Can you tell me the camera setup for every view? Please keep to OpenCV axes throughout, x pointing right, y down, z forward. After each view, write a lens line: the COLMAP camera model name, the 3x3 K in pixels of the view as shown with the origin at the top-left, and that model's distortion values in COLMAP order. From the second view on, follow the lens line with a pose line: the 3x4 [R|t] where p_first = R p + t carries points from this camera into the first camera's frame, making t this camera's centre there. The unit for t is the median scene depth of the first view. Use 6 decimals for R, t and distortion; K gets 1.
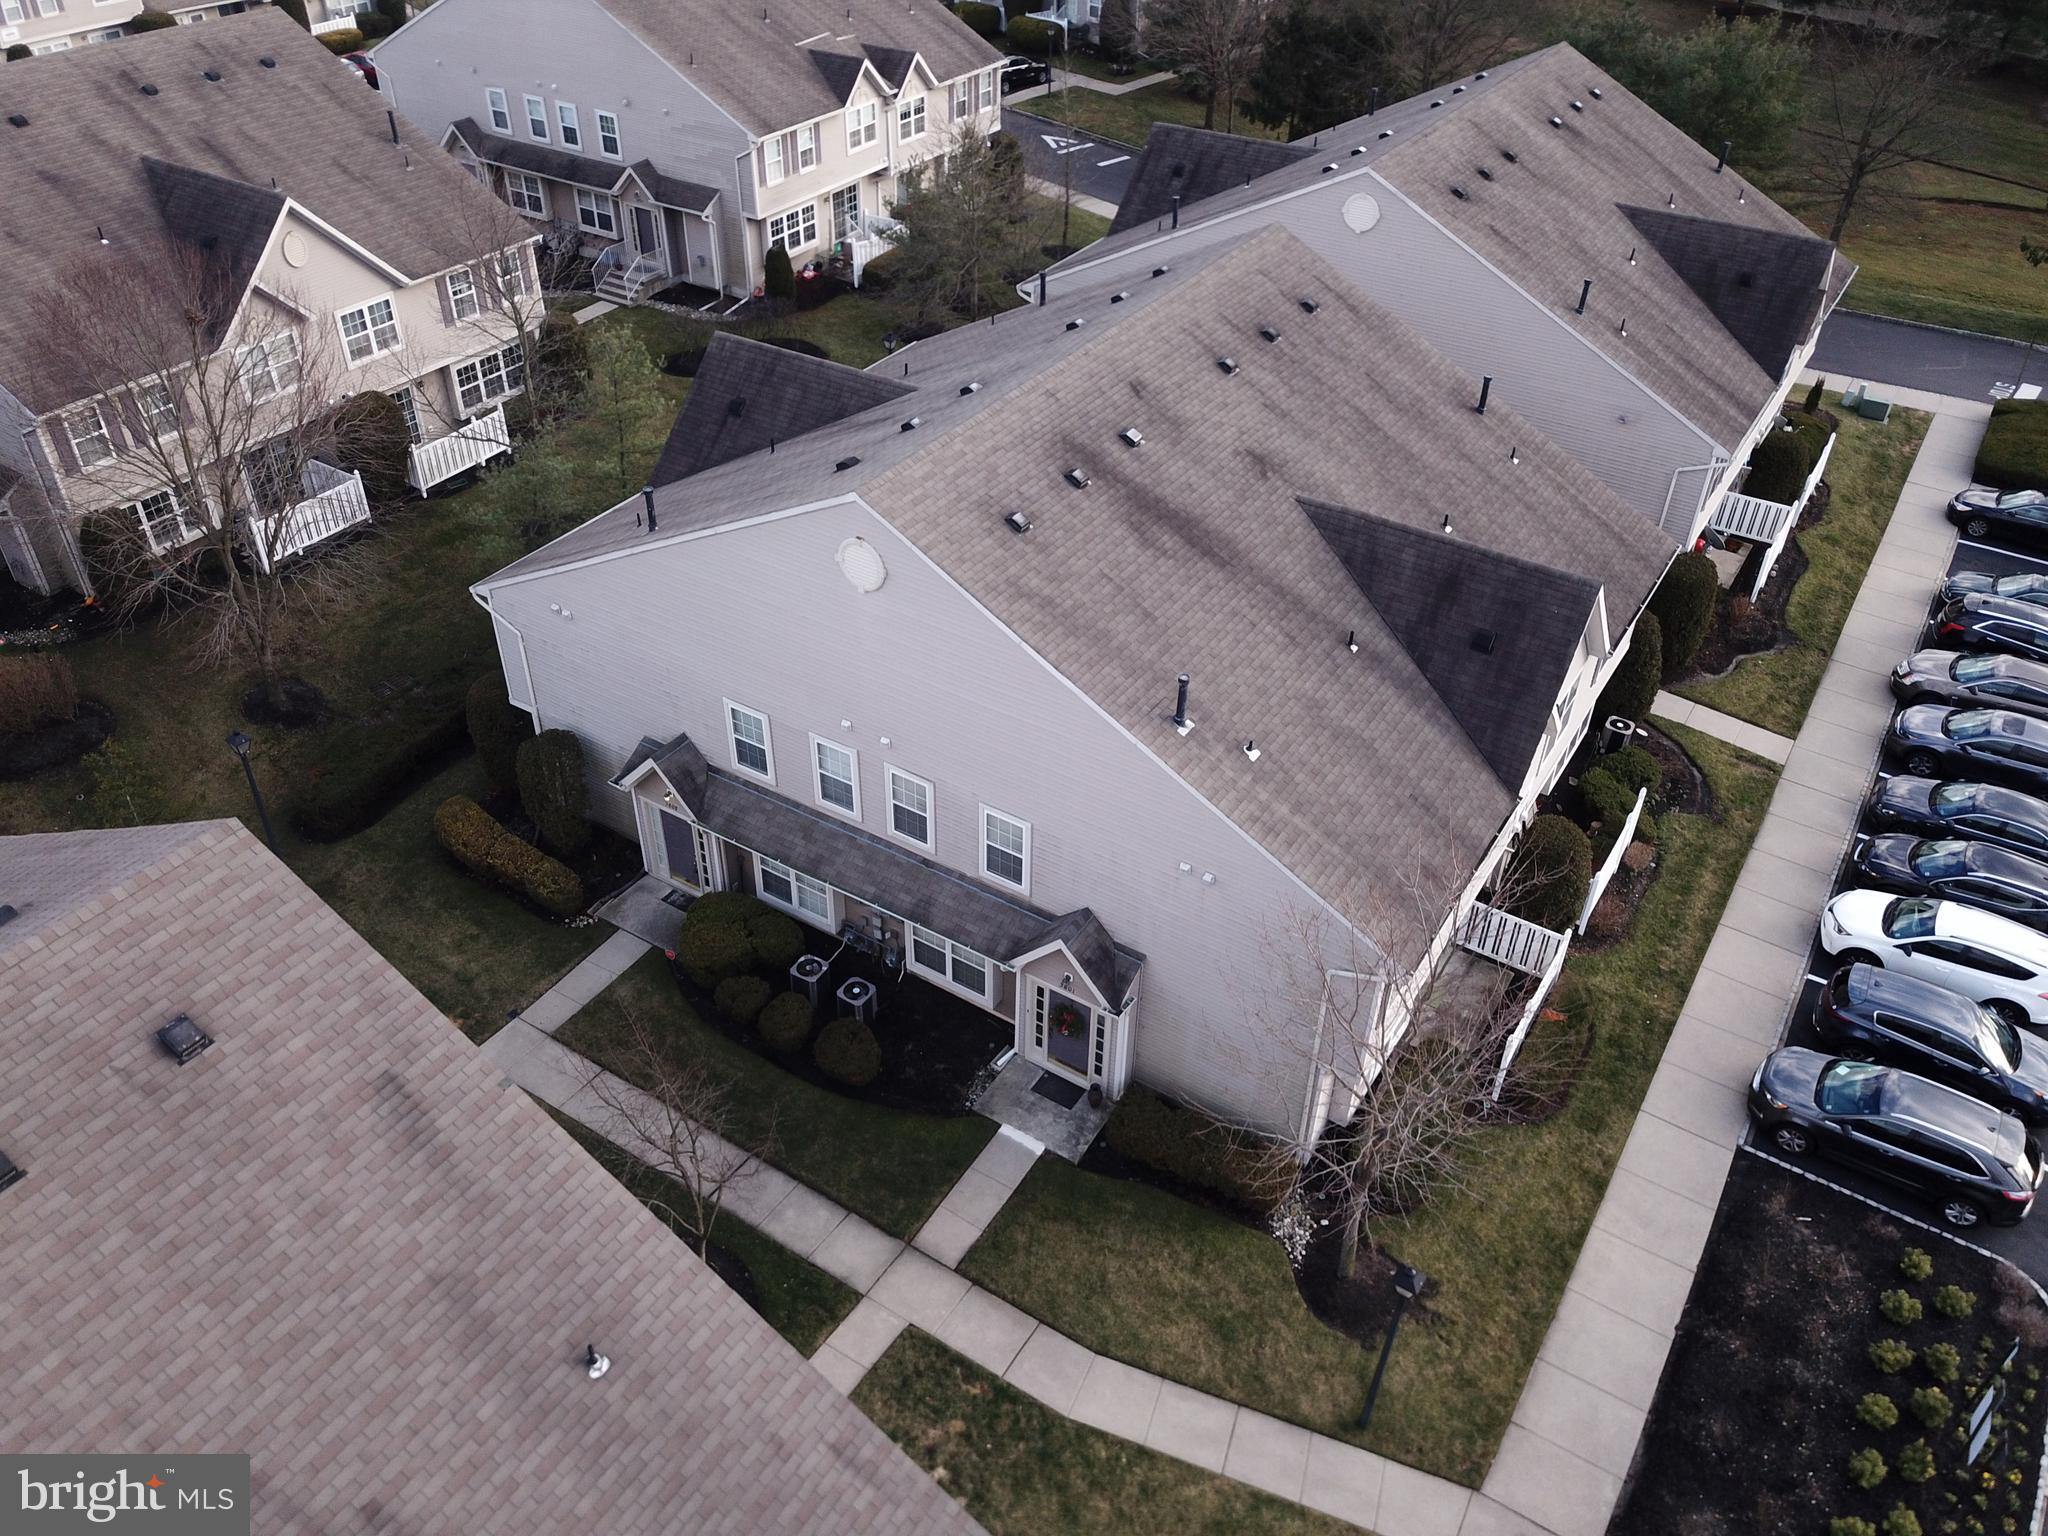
lens RADIAL K [[1553.3, 0, 1024.0], [0, 1553.3, 768.0], [0, 0, 1]] dist [-0.005869, -0.002352]
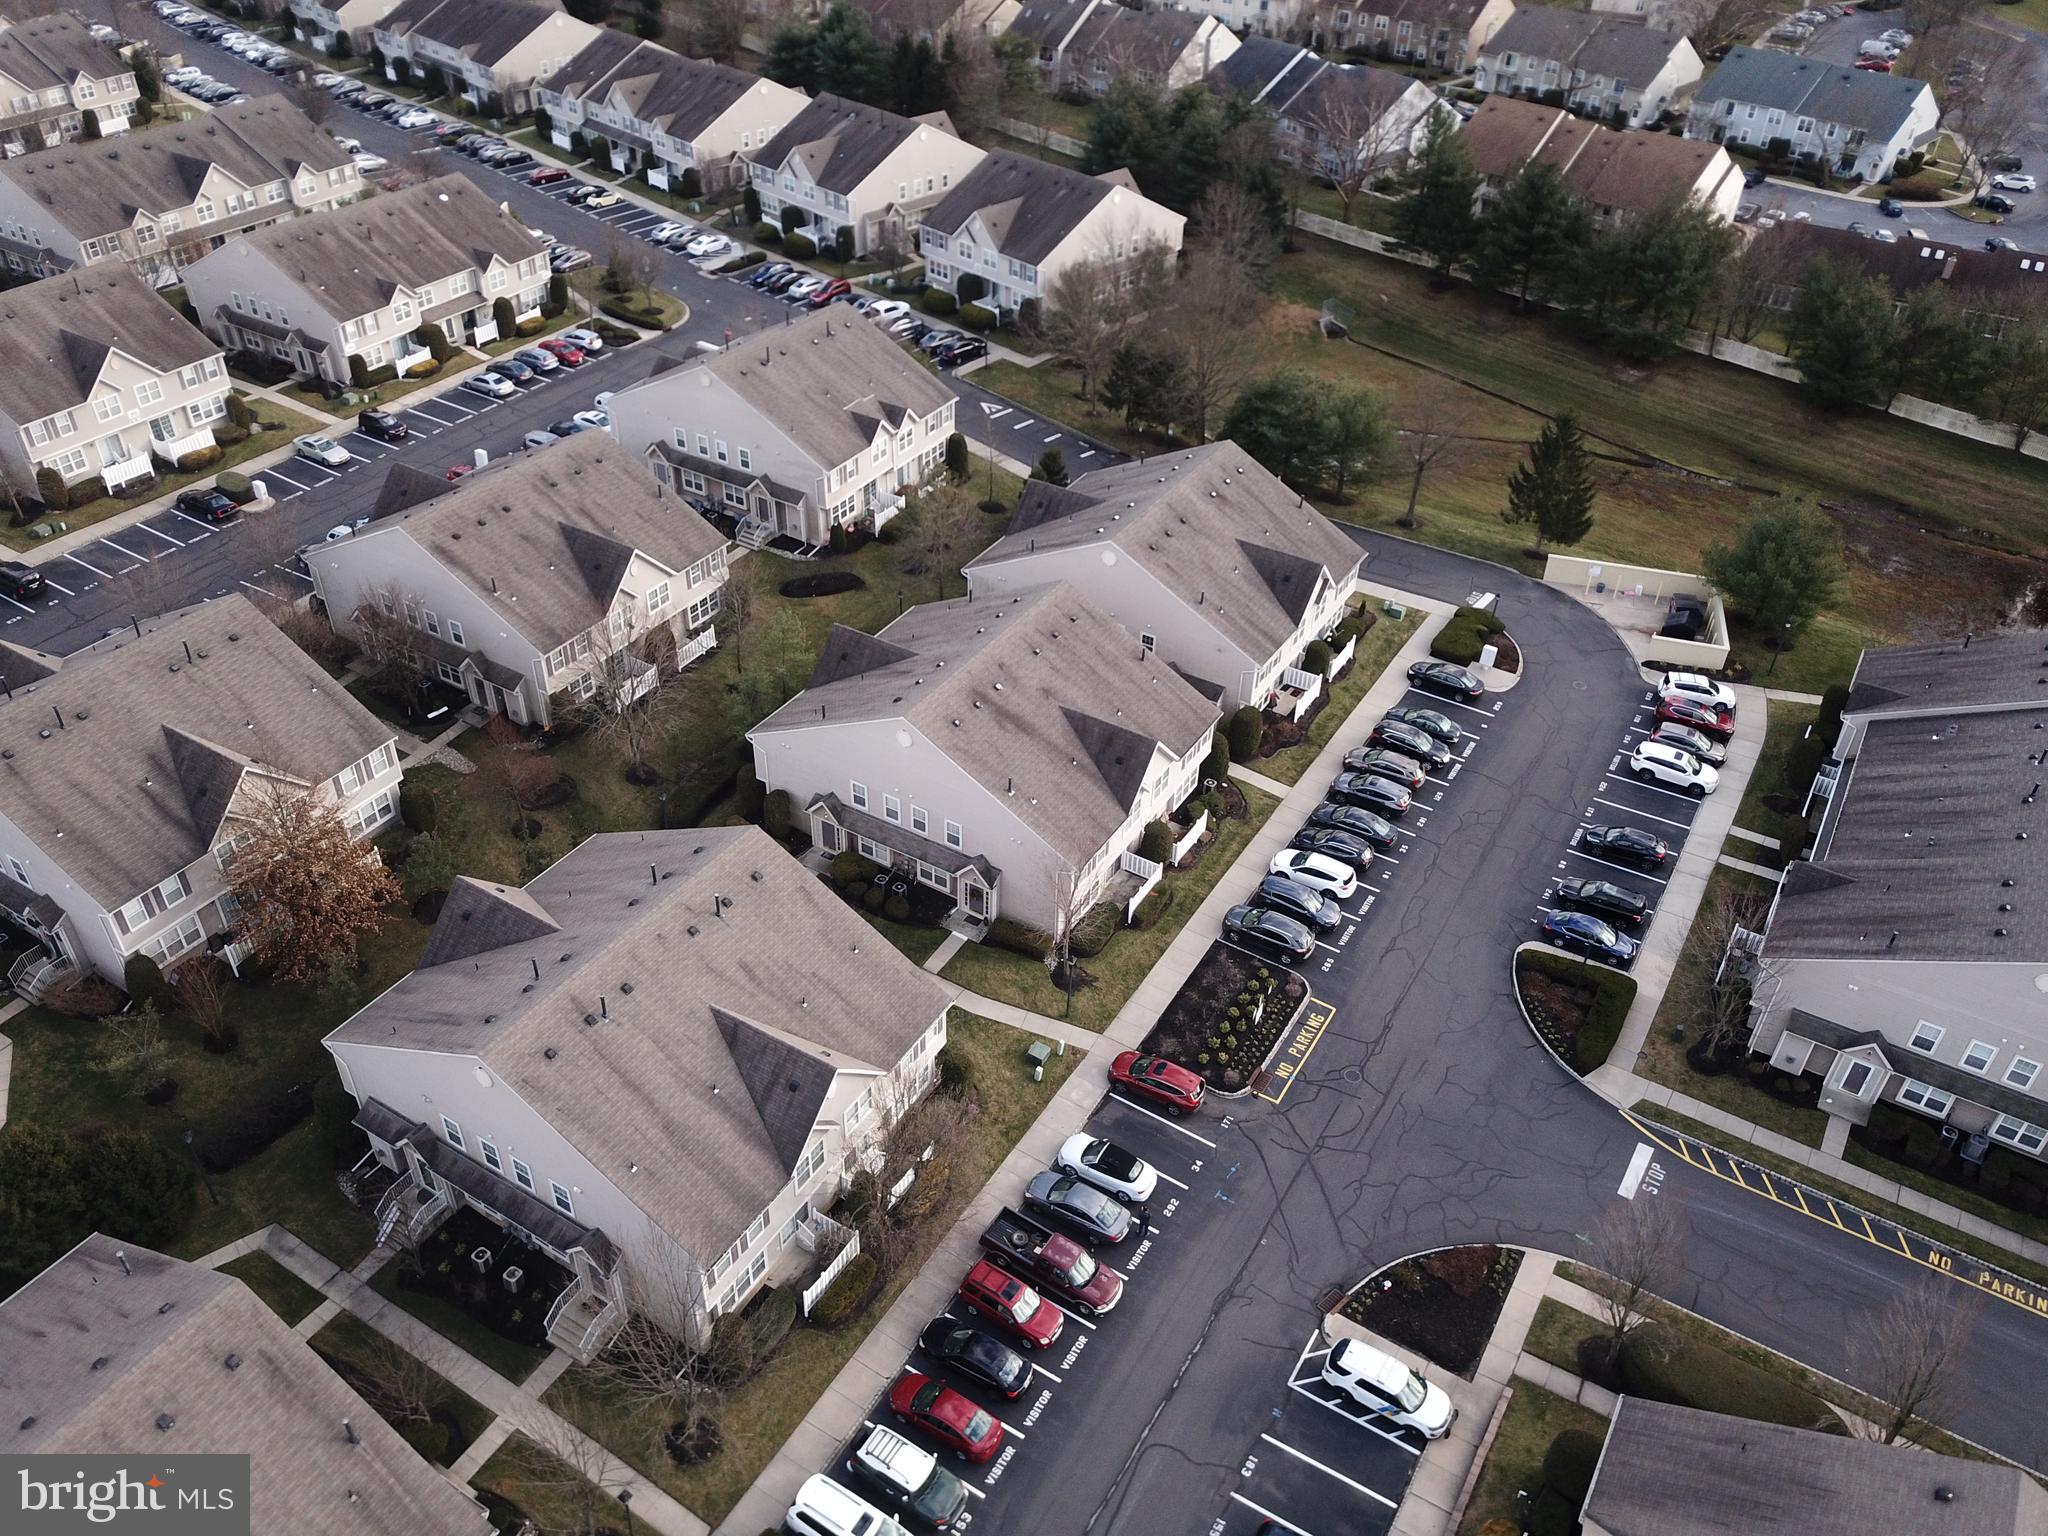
lens RADIAL K [[1553.3, 0, 1024.0], [0, 1553.3, 768.0], [0, 0, 1]] dist [-0.005869, -0.002352]
pose [[0.999743, -0.005203, 0.022077, 0.038771], [0.005224, 0.999986, -0.000868, -0.046148], [-0.022072, 0.000983, 0.999756, -1.295754]]
